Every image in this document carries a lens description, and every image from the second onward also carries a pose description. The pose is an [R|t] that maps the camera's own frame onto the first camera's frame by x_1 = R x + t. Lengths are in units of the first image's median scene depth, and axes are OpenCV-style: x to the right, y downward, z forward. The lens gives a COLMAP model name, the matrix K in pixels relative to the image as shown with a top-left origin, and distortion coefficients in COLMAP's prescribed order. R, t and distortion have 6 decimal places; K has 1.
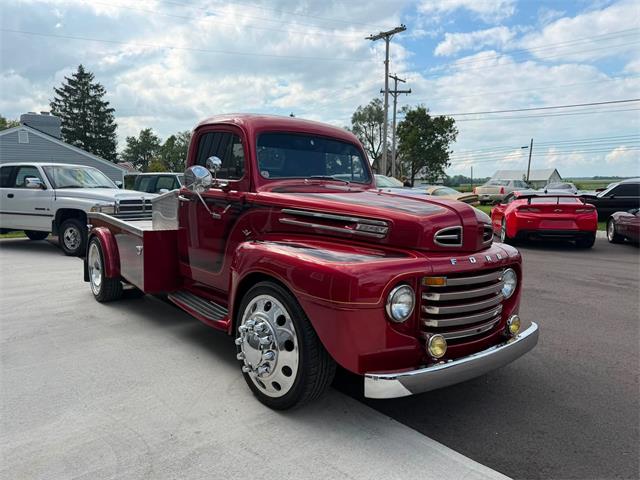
lens RADIAL K [[454.5, 0, 322.3], [0, 454.5, 243.7], [0, 0, 1]] dist [0.067165, -0.097606]
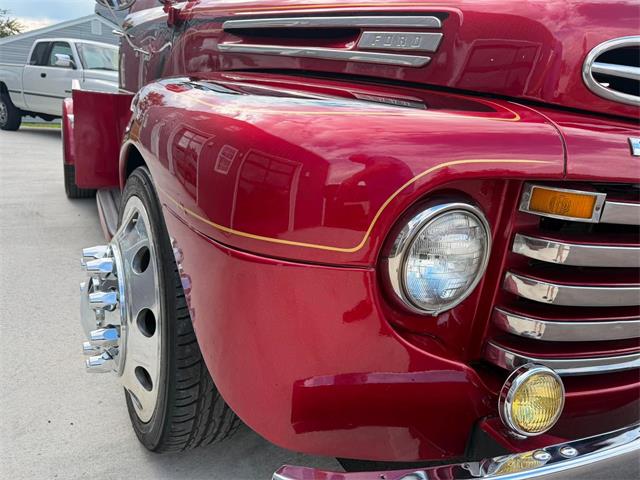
lens RADIAL K [[454.5, 0, 322.3], [0, 454.5, 243.7], [0, 0, 1]] dist [0.067165, -0.097606]
pose [[0.980292, 0.129363, -0.149306, 0.131719], [-0.105384, 0.981694, 0.158654, 0.075454], [0.167097, -0.139793, 0.975980, 0.646743]]
